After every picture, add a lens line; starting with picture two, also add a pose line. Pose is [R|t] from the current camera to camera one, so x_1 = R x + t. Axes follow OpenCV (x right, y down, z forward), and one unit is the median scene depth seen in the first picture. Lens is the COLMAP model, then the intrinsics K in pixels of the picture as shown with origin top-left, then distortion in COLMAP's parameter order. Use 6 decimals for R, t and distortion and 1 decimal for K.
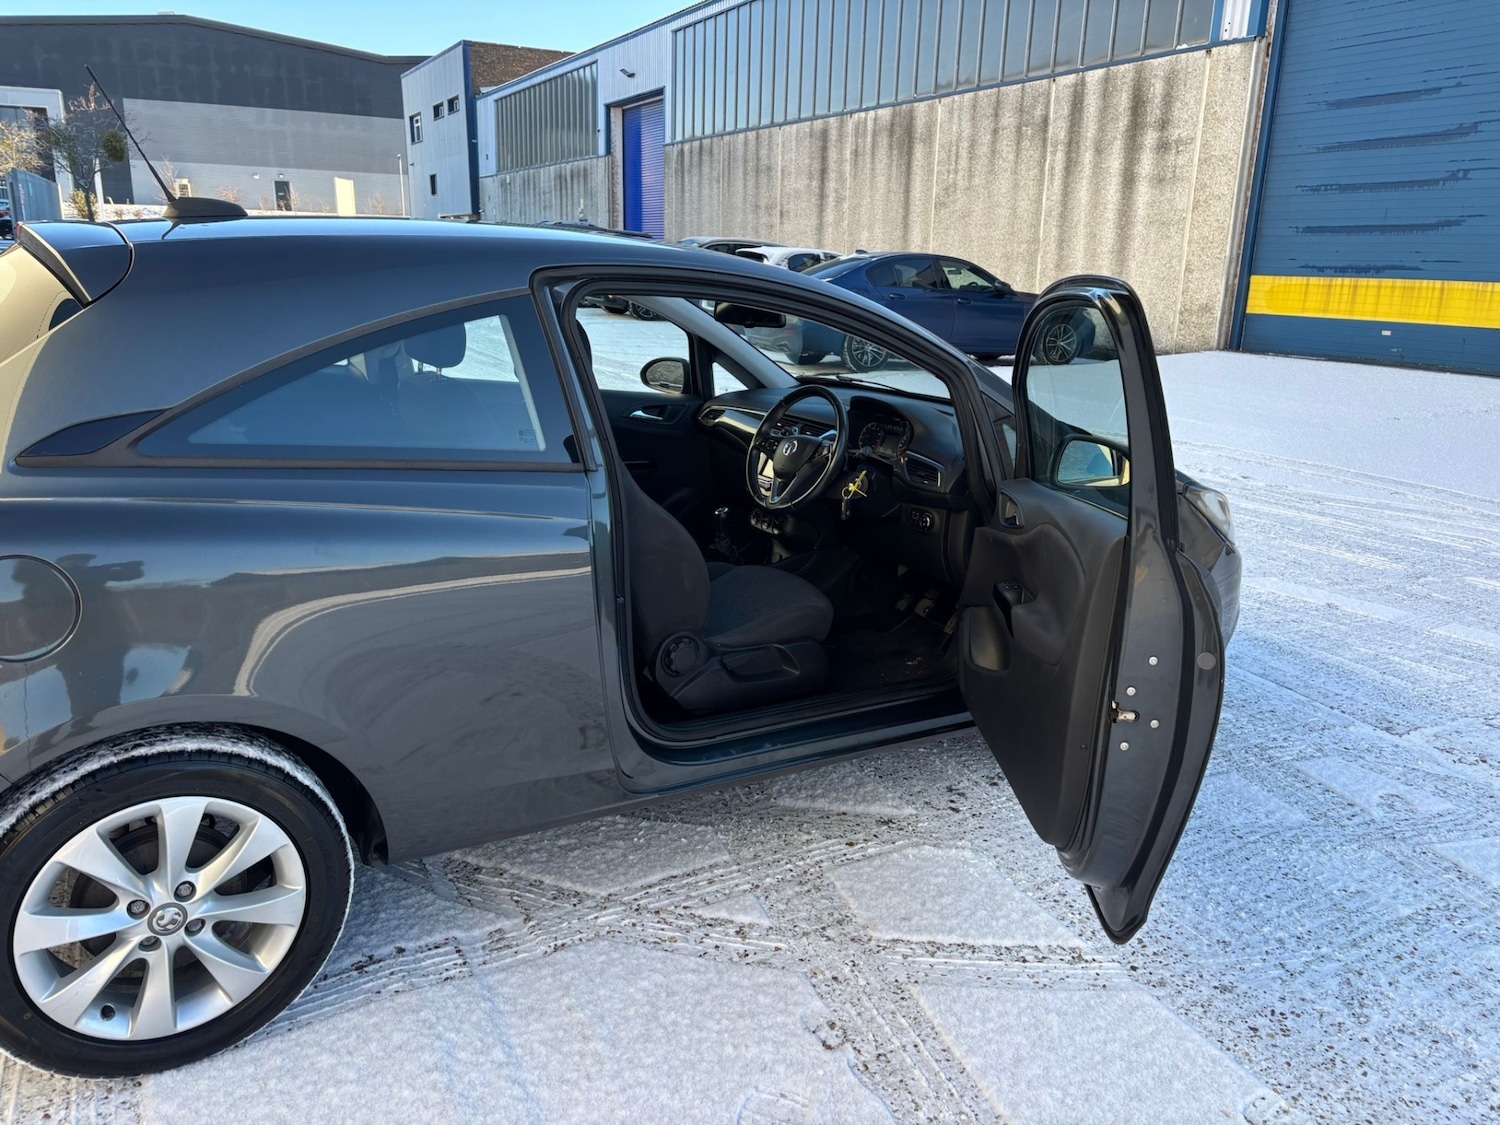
lens RADIAL K [[1125.6, 0, 756.3], [0, 1125.6, 541.6], [0, 0, 1]] dist [0.052954, -0.036973]
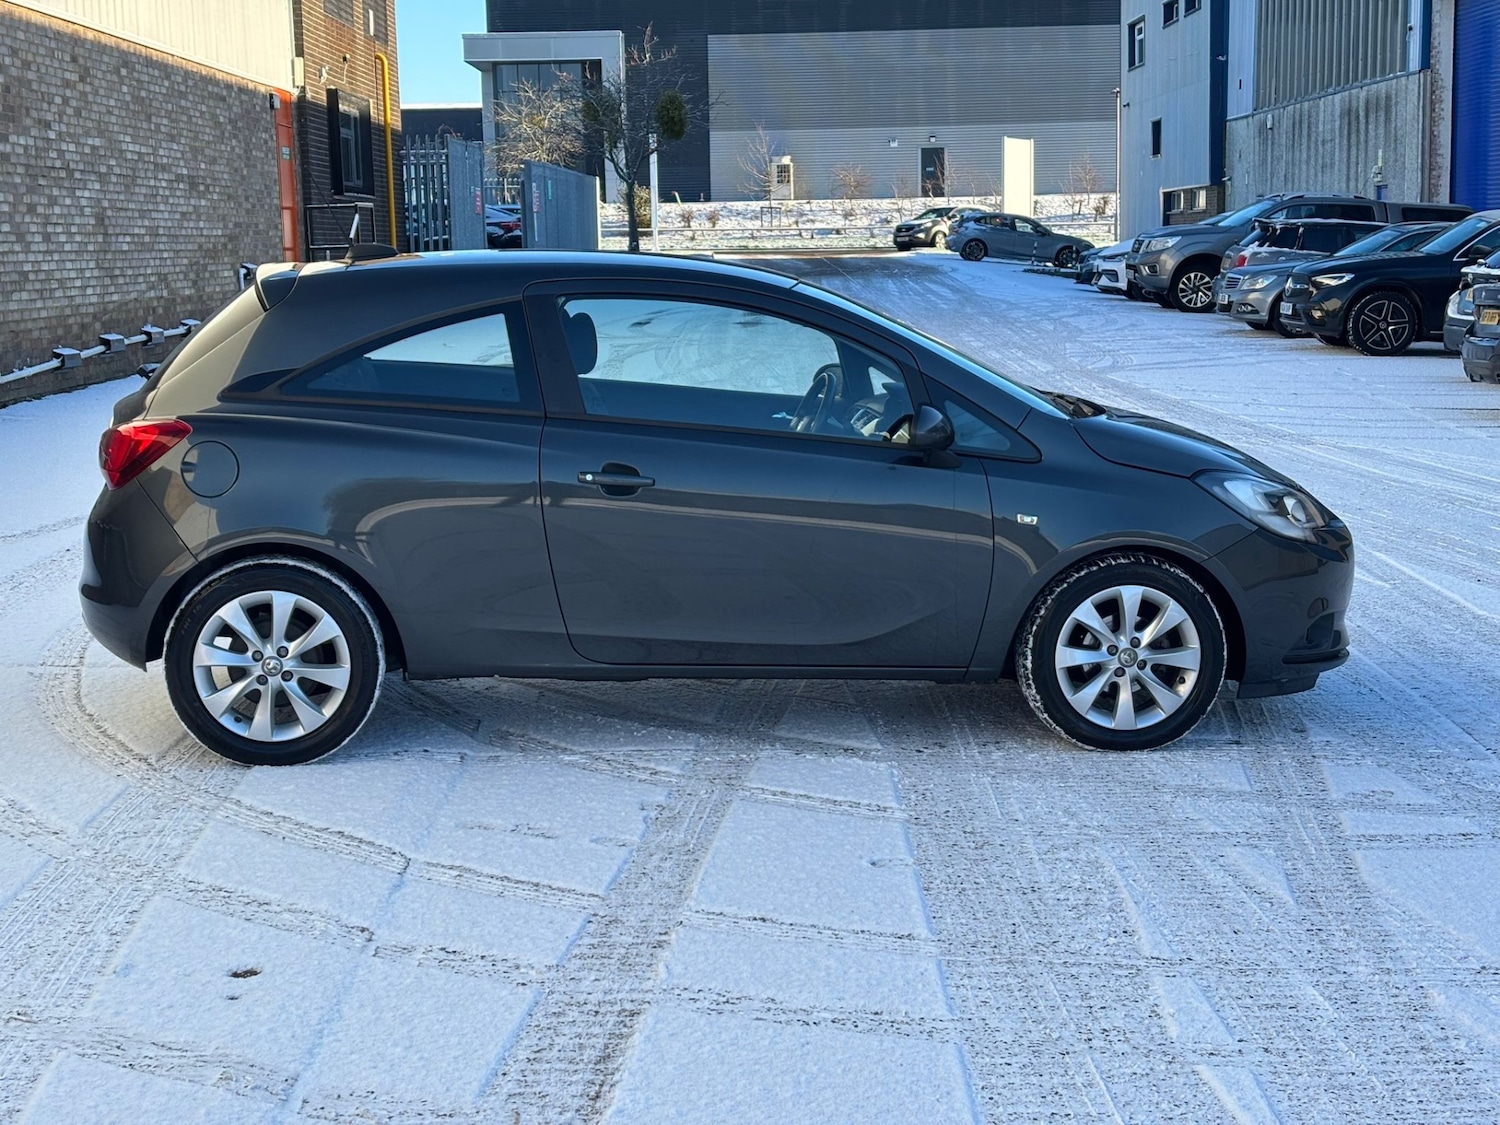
lens RADIAL K [[2233.9, 0, 737.0], [0, 2233.9, 560.0], [0, 0, 1]] dist [0.219905, -0.804774]
pose [[0.884015, 0.027021, -0.466676, 0.216044], [-0.079762, 0.992407, -0.093630, 0.056598], [0.460603, 0.119993, 0.879458, -0.214822]]
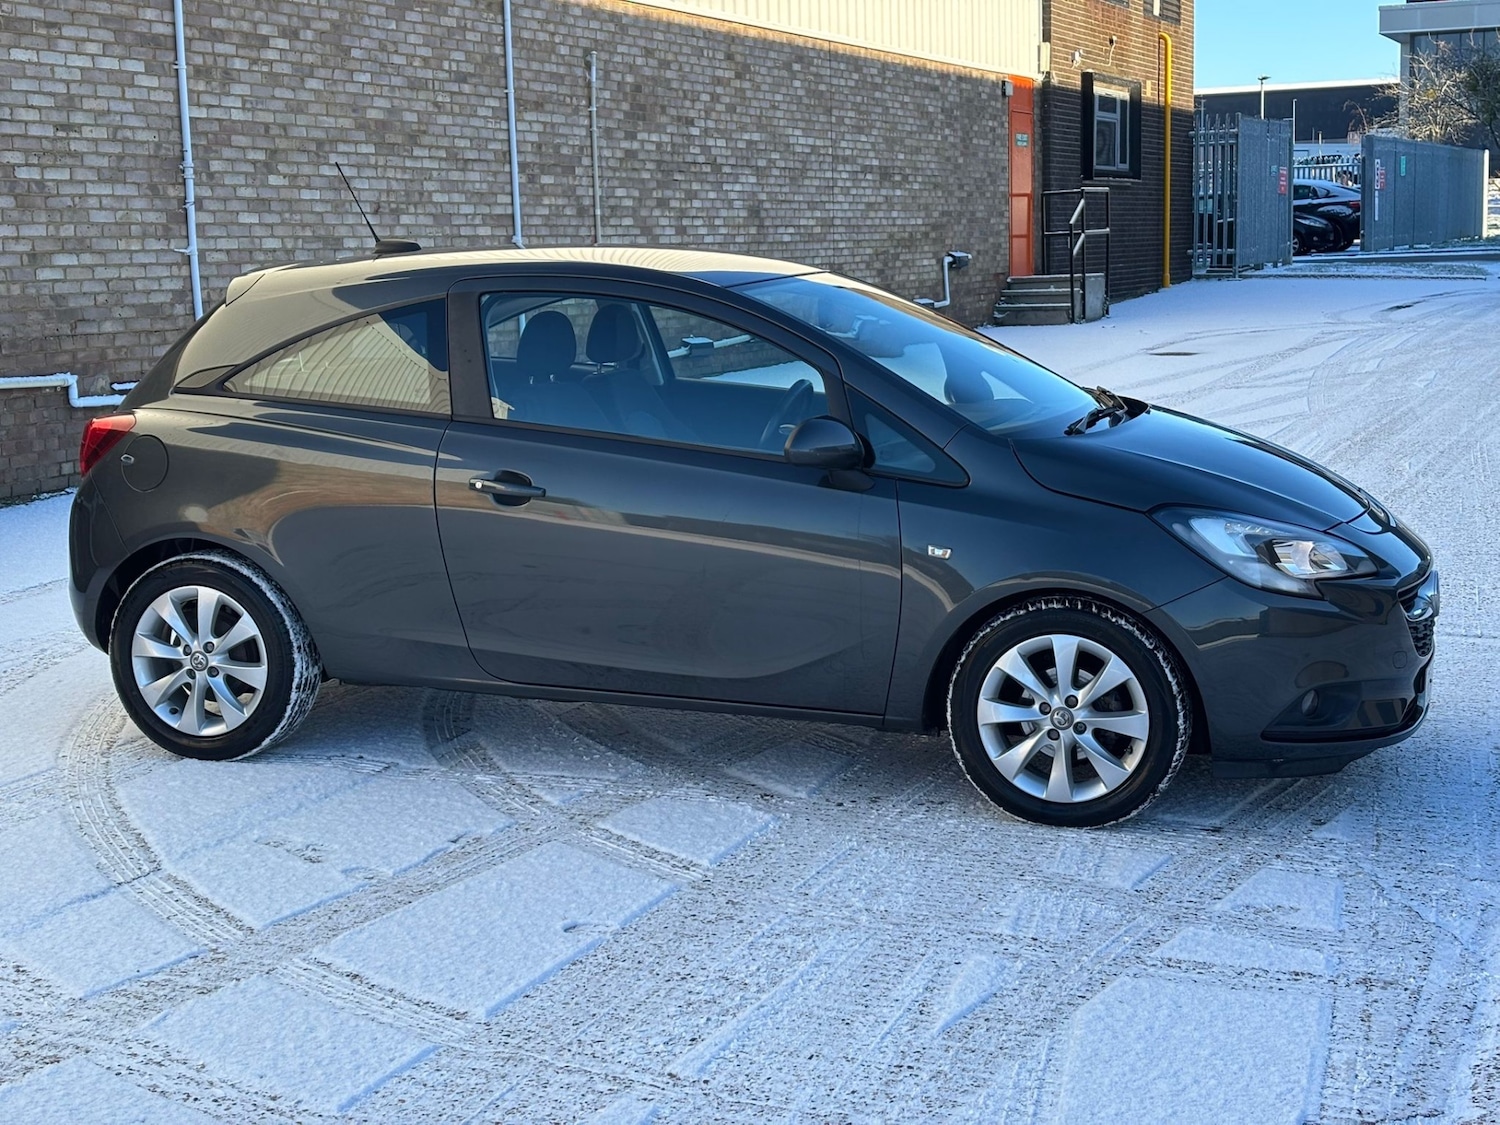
lens RADIAL K [[2228.5, 0, 754.6], [0, 2228.5, 562.9], [0, 0, 1]] dist [0.235127, -0.896360]
pose [[0.623889, 0.071640, -0.778222, 0.341739], [-0.157655, 0.986854, -0.035543, 0.022905], [0.765446, 0.144866, 0.626982, -0.065066]]
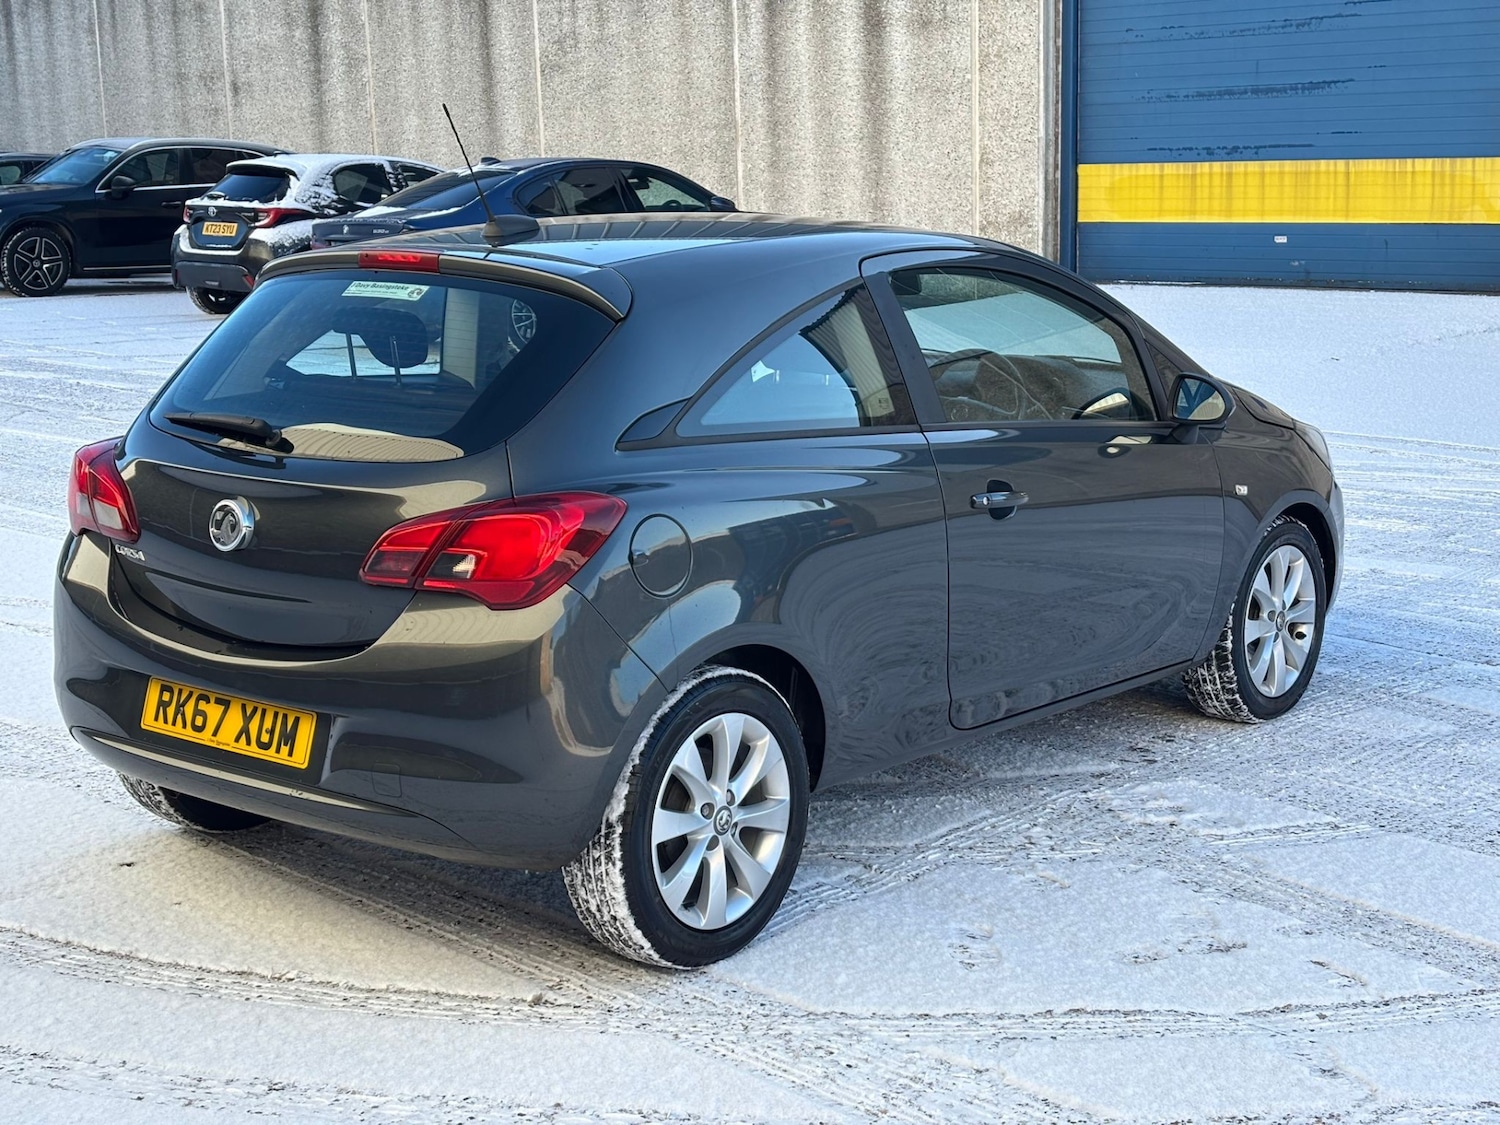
lens RADIAL K [[2233.9, 0, 737.0], [0, 2233.9, 560.0], [0, 0, 1]] dist [0.219905, -0.804774]
pose [[0.951720, -0.107396, 0.287568, -0.150444], [0.124678, 0.991290, -0.042415, 0.021057], [-0.280508, 0.076221, 0.956821, -0.167352]]
